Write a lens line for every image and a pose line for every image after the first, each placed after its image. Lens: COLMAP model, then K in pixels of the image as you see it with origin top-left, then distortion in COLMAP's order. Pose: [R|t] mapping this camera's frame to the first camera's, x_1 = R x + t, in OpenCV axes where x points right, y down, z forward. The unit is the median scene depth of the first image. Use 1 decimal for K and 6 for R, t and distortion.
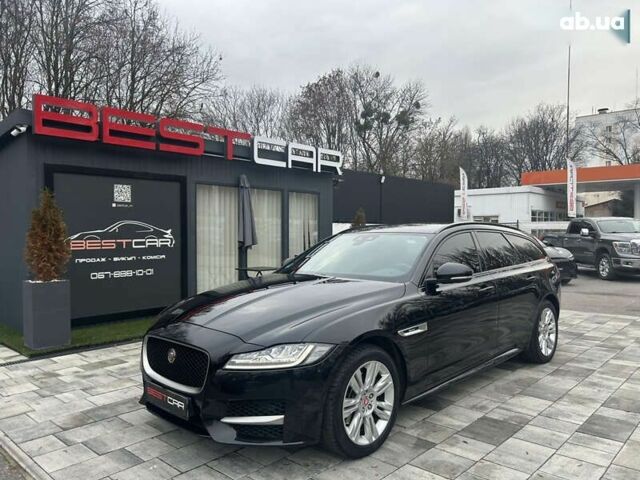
lens RADIAL K [[481.9, 0, 322.6], [0, 481.9, 237.6], [0, 0, 1]] dist [0.043481, -0.039695]
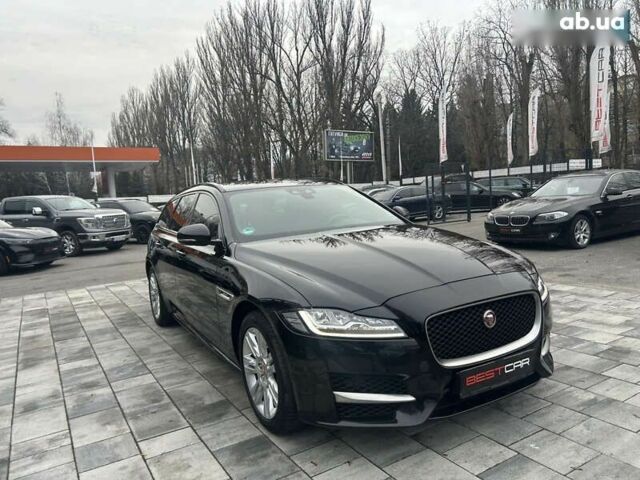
lens RADIAL K [[482.5, 0, 325.1], [0, 482.5, 241.2], [0, 0, 1]] dist [0.040349, -0.035365]
pose [[0.273300, -0.098585, 0.956864, -0.471465], [0.068368, 0.994210, 0.082905, 0.014548], [-0.959496, 0.042760, 0.278458, 0.432367]]
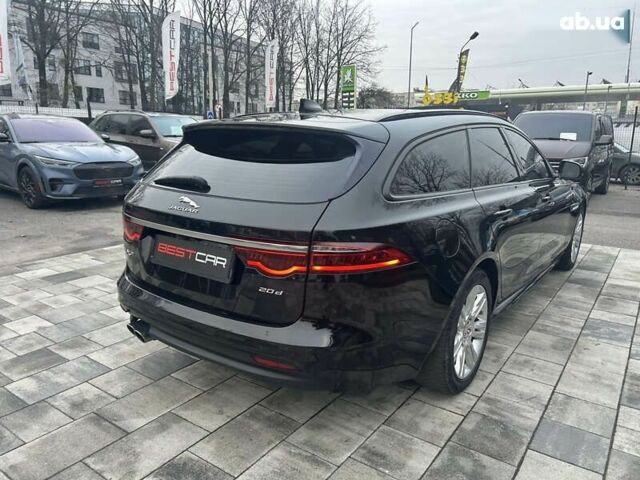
lens RADIAL K [[482.5, 0, 325.1], [0, 482.5, 241.2], [0, 0, 1]] dist [0.040349, -0.035365]
pose [[-0.990283, 0.021986, -0.137320, 0.298030], [-0.009766, 0.973993, 0.226368, -0.003714], [0.138725, 0.225510, -0.964314, 1.192439]]
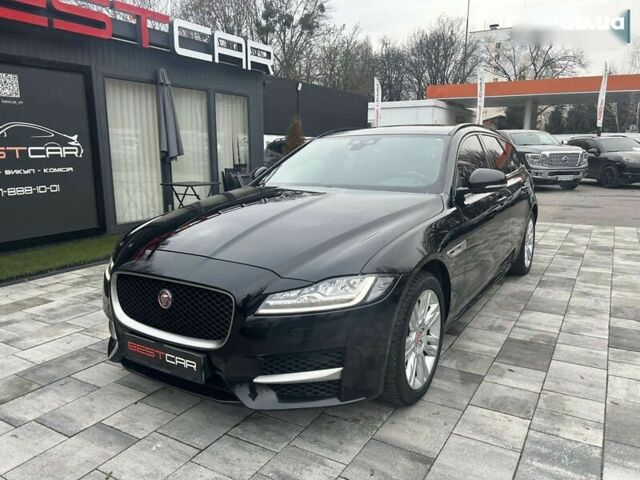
lens RADIAL K [[482.5, 0, 325.1], [0, 482.5, 241.2], [0, 0, 1]] dist [0.040349, -0.035365]
pose [[0.977088, -0.038338, 0.209356, -0.095012], [0.000178, 0.983790, 0.179326, 0.012566], [-0.212837, -0.175179, 0.961256, 0.114264]]
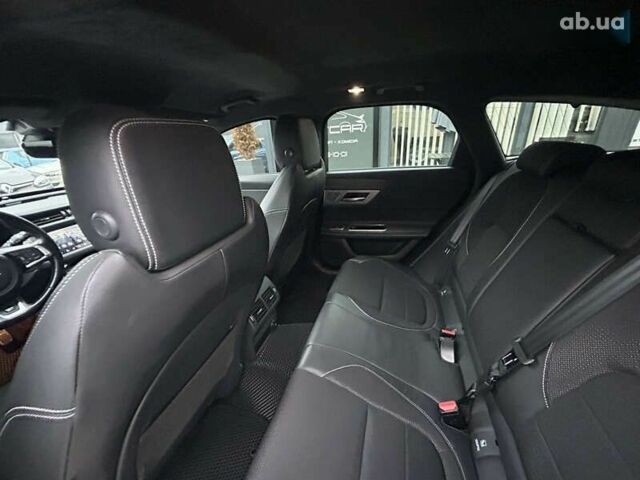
lens RADIAL K [[257.9, 0, 318.2], [0, 257.9, 239.4], [0, 0, 1]] dist [0.000240, -0.000890]
pose [[0.455387, 0.326675, -0.828194, 0.243317], [0.049828, 0.919439, 0.390064, 0.011140], [0.888898, -0.218897, 0.402423, 0.665038]]
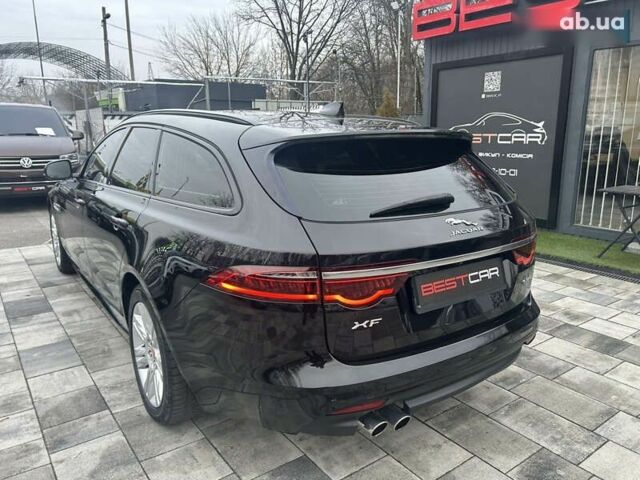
lens RADIAL K [[484.2, 0, 322.7], [0, 484.2, 240.3], [0, 0, 1]] dist [0.033987, -0.029257]
pose [[-0.182838, 0.224095, -0.957263, 0.594993], [-0.006854, 0.973362, 0.229173, -0.008945], [0.983119, 0.048462, -0.176431, 0.873749]]
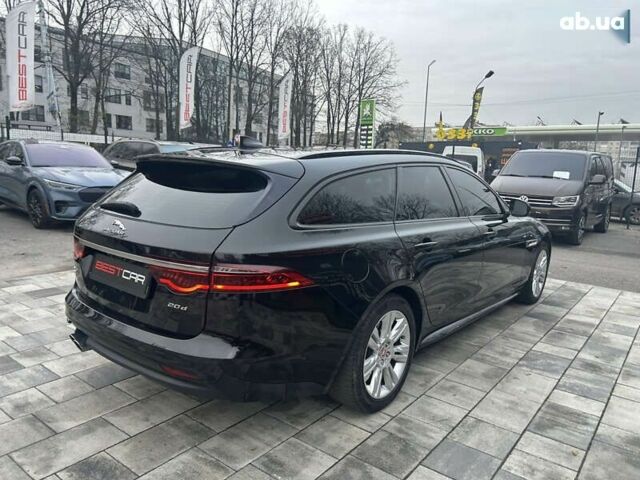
lens RADIAL K [[480.7, 0, 326.7], [0, 480.7, 244.5], [0, 0, 1]] dist [0.047132, -0.047717]
pose [[-0.994609, -0.018565, -0.102017, 0.233653], [-0.036231, 0.984051, 0.174159, -0.008704], [0.097157, 0.176916, -0.979419, 1.229928]]
